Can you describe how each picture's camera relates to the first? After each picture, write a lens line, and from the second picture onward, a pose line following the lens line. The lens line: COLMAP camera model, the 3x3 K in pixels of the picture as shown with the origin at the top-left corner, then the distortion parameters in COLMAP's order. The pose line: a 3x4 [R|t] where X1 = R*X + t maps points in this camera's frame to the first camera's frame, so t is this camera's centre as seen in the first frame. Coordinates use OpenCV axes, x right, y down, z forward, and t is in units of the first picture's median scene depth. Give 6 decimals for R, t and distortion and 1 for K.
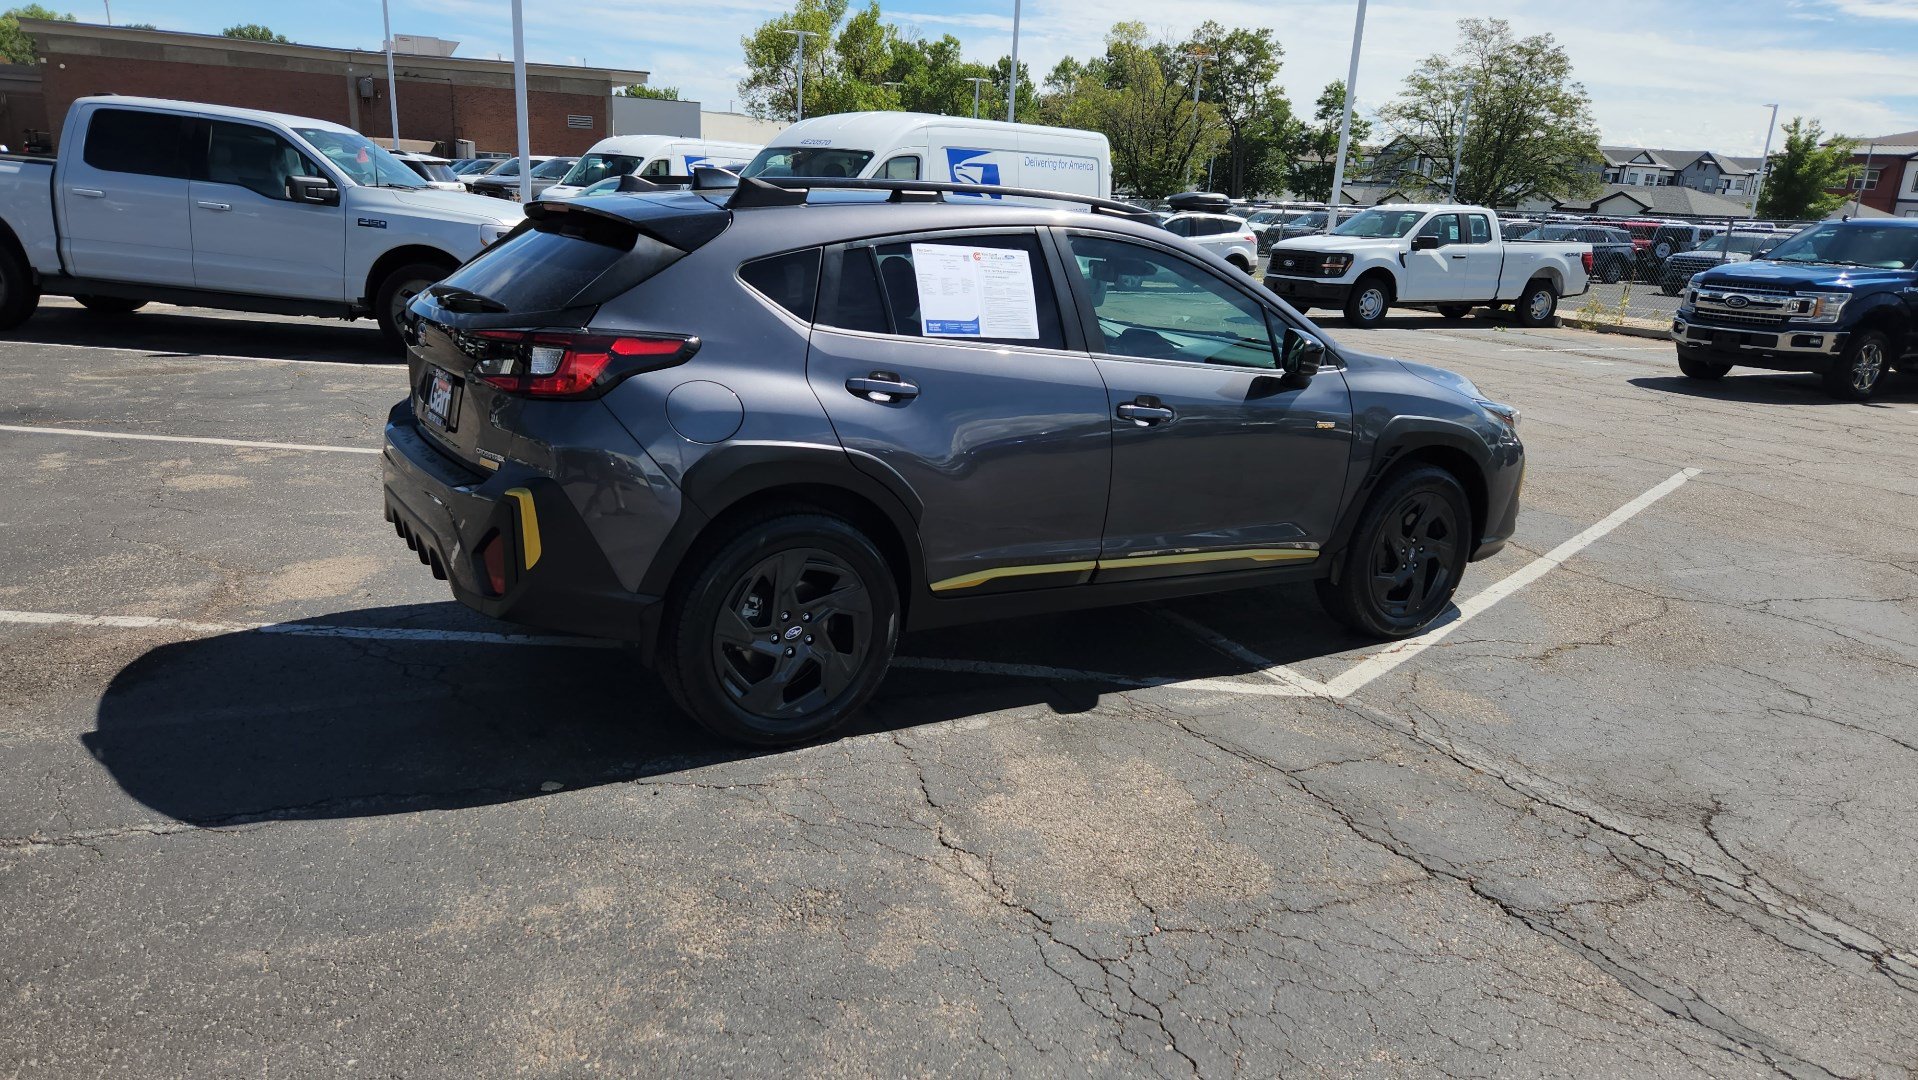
lens RADIAL K [[1282.4, 0, 938.1], [0, 1282.4, 542.5], [0, 0, 1]] dist [0.070443, -0.058612]
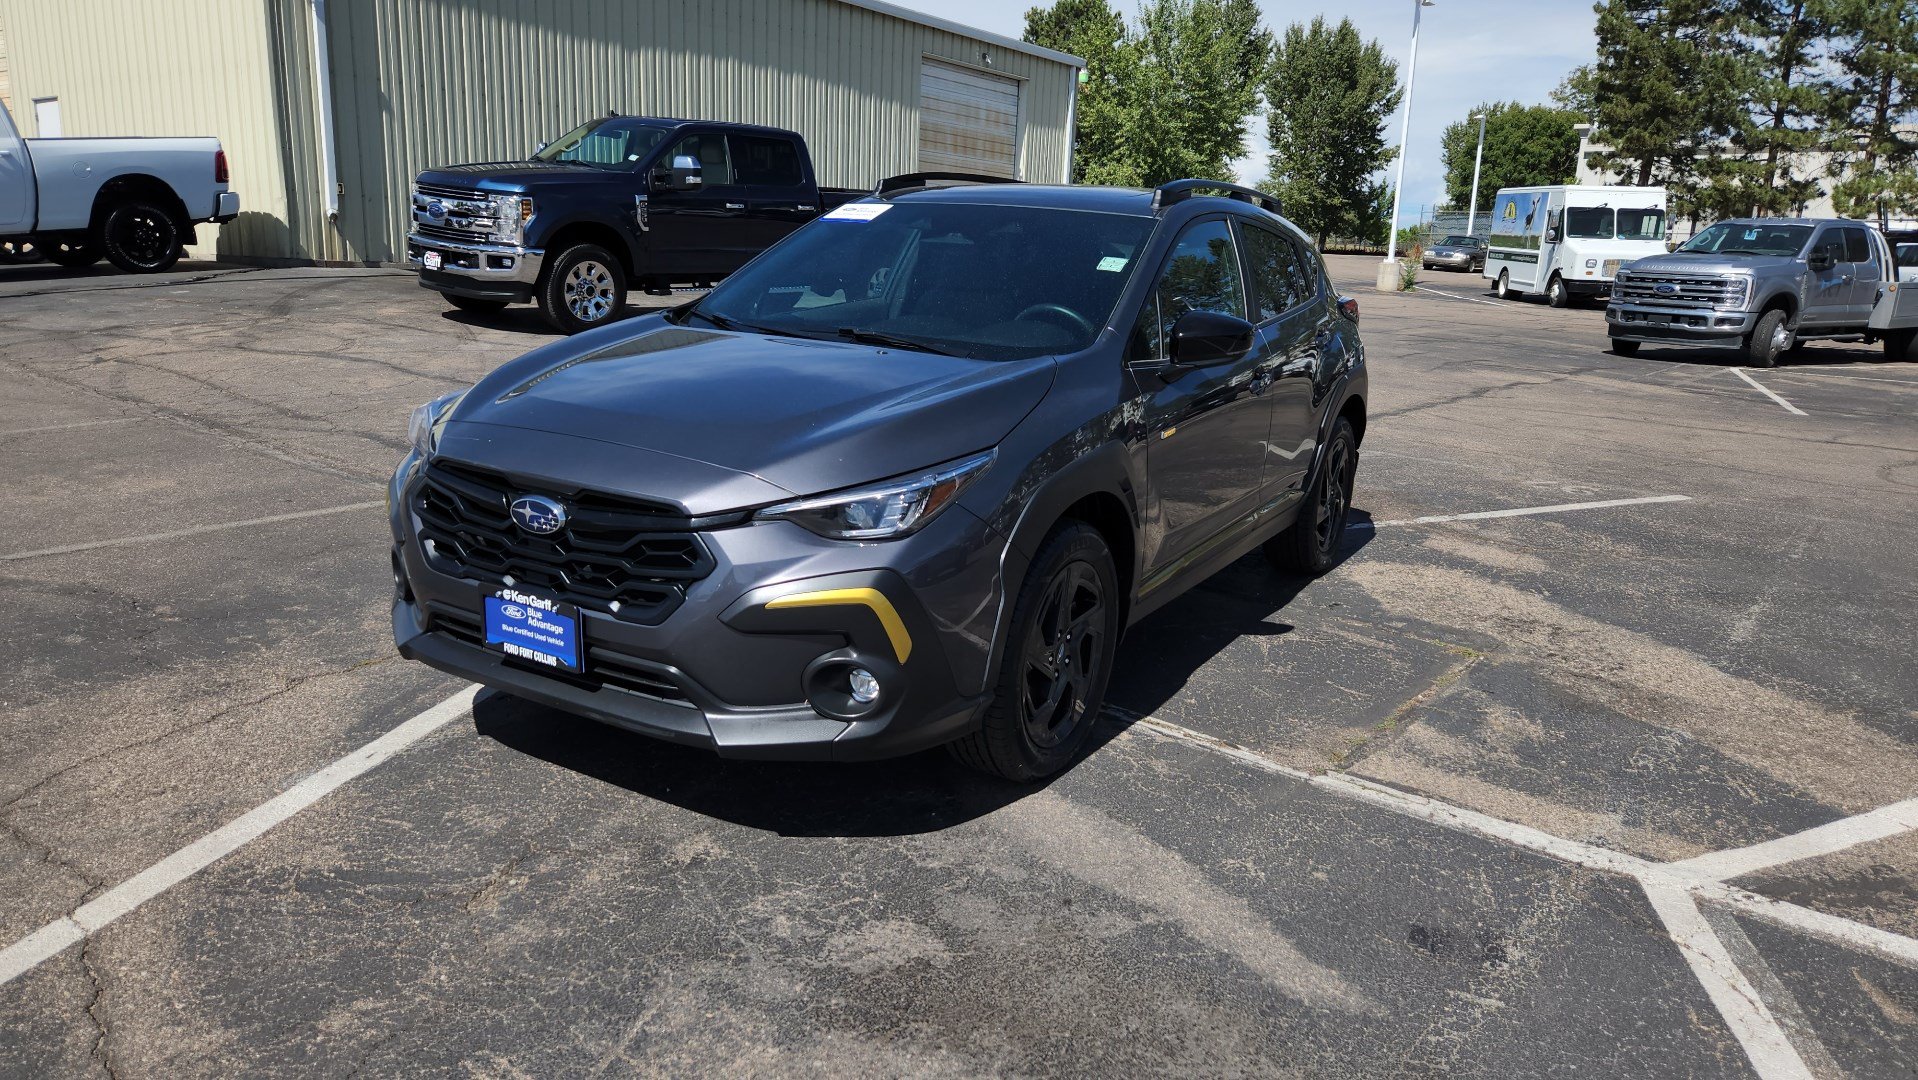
lens RADIAL K [[1282.4, 0, 951.3], [0, 1282.4, 551.7], [0, 0, 1]] dist [0.070443, -0.058612]
pose [[-0.886941, 0.014145, -0.461666, 0.250235], [-0.206250, 0.882214, 0.423272, -0.181005], [0.413276, 0.470636, -0.779554, 0.810478]]
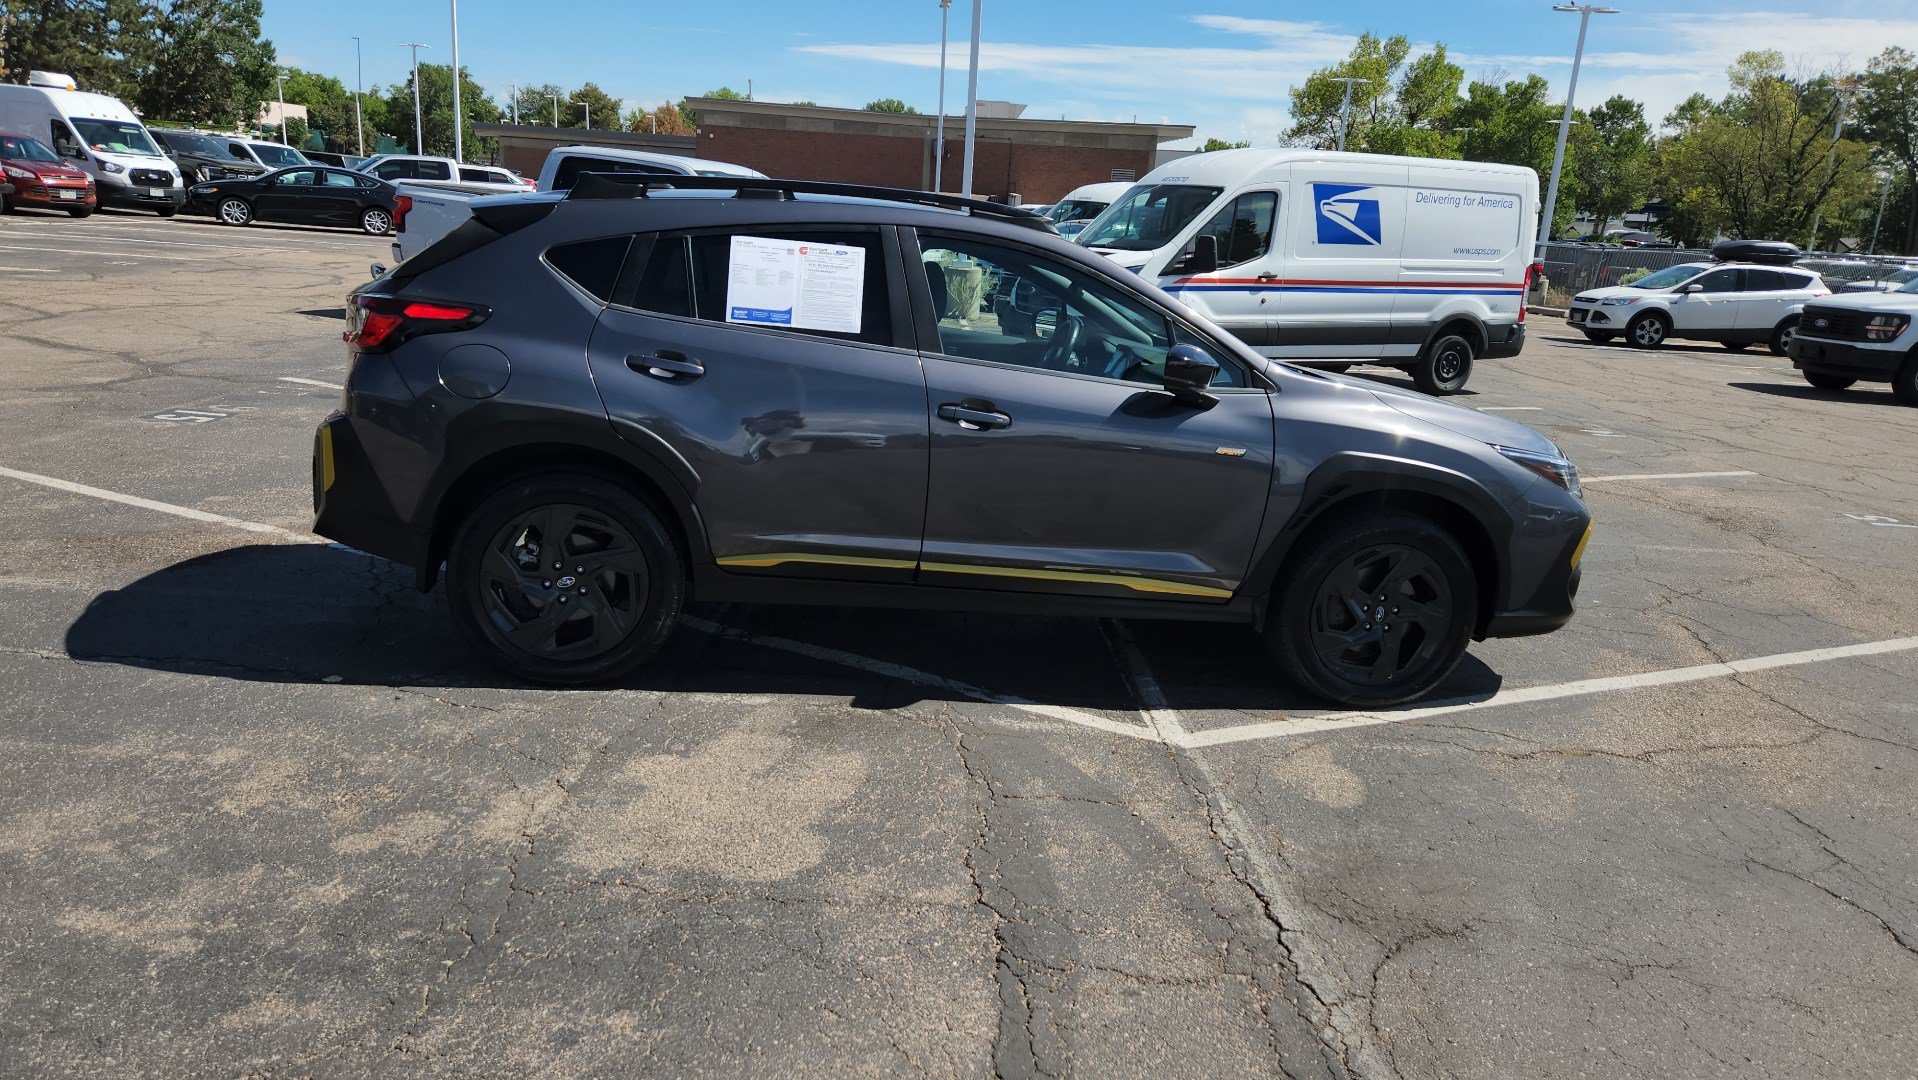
lens RADIAL K [[1282.4, 0, 931.0], [0, 1282.4, 537.5], [0, 0, 1]] dist [0.070443, -0.058612]
pose [[0.909572, 0.105224, -0.402003, 0.201701], [-0.122028, 0.992392, -0.016342, 0.004095], [0.397225, 0.063919, 0.915493, 0.038165]]
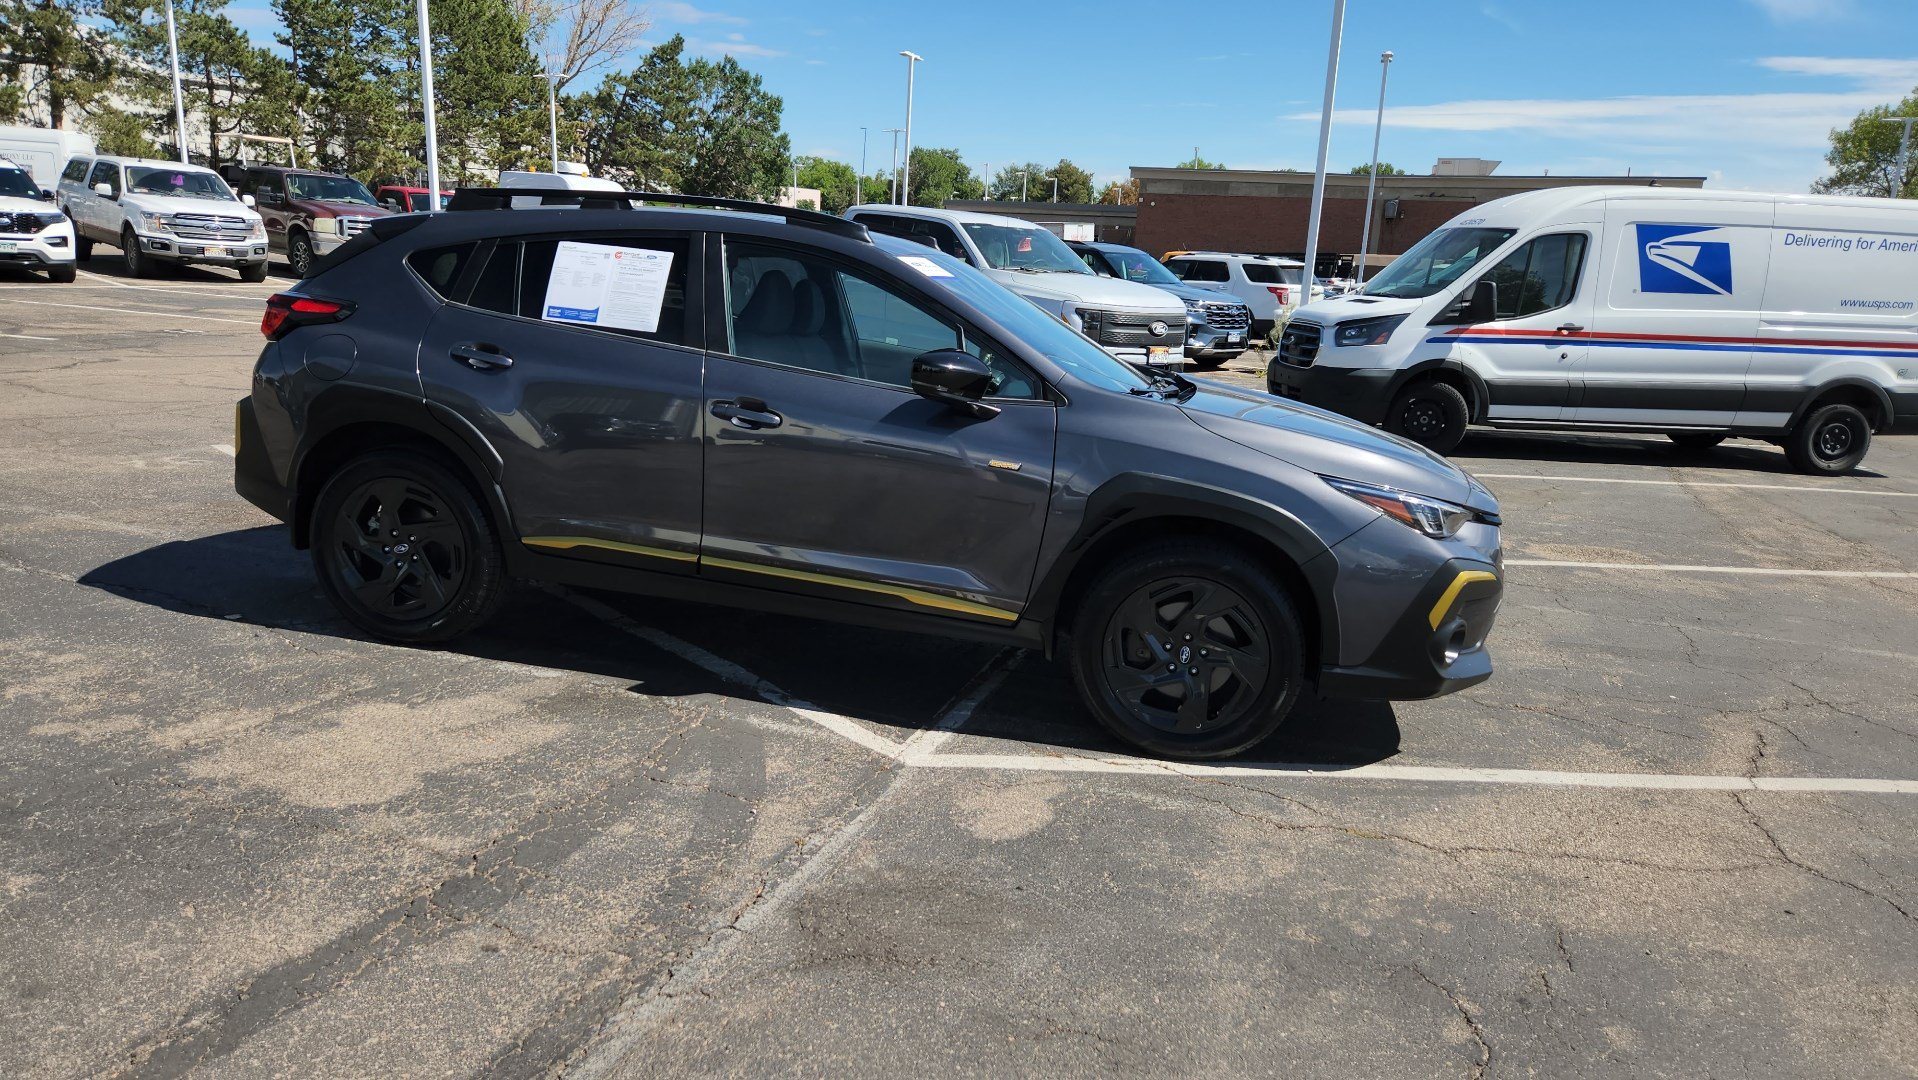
lens RADIAL K [[1282.4, 0, 937.4], [0, 1282.4, 543.7], [0, 0, 1]] dist [0.070443, -0.058612]
pose [[0.711846, 0.143367, -0.687548, 0.364741], [-0.202949, 0.979171, -0.005944, -0.010253], [0.672375, 0.143768, 0.726115, 0.148165]]
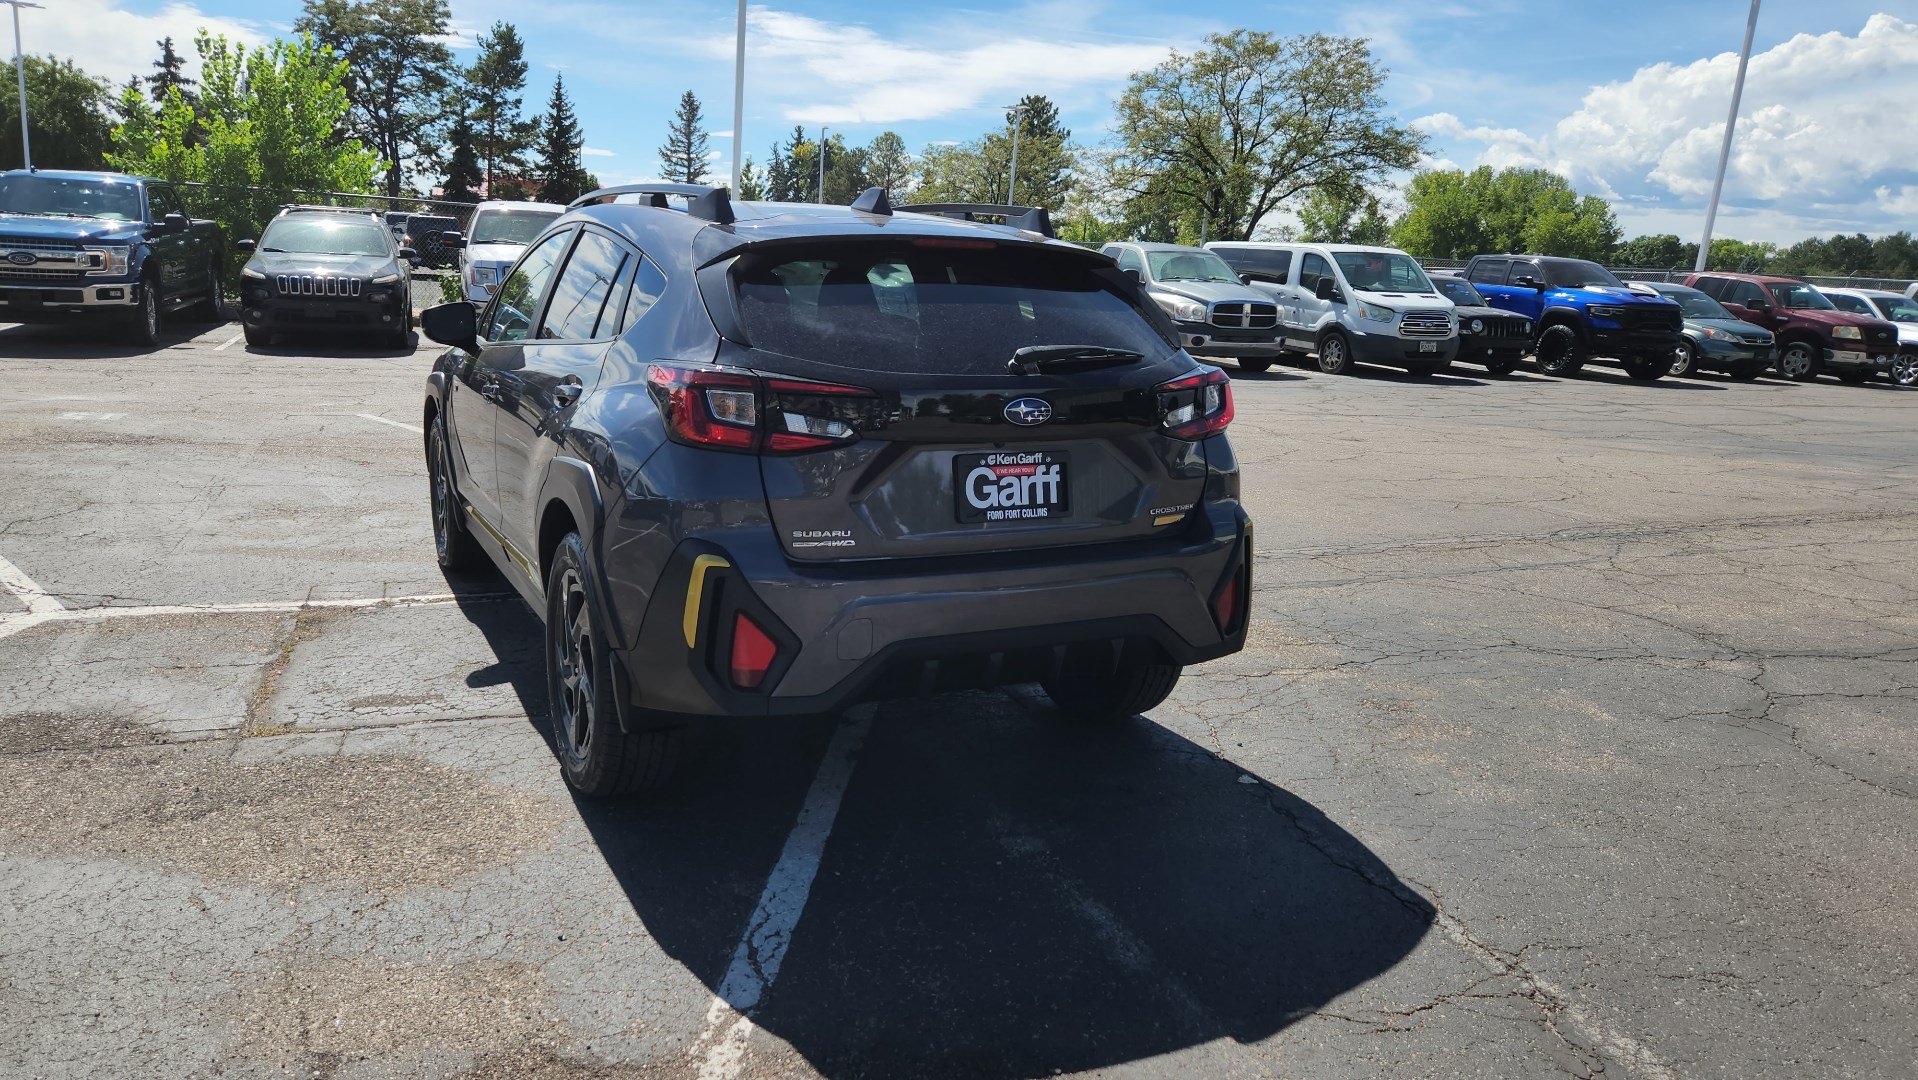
lens RADIAL K [[1282.4, 0, 929.5], [0, 1282.4, 548.9], [0, 0, 1]] dist [0.070443, -0.058612]
pose [[0.098729, -0.264605, 0.959290, -0.405186], [0.210033, 0.947824, 0.239826, -0.096535], [-0.972697, 0.177805, 0.149153, 0.326728]]
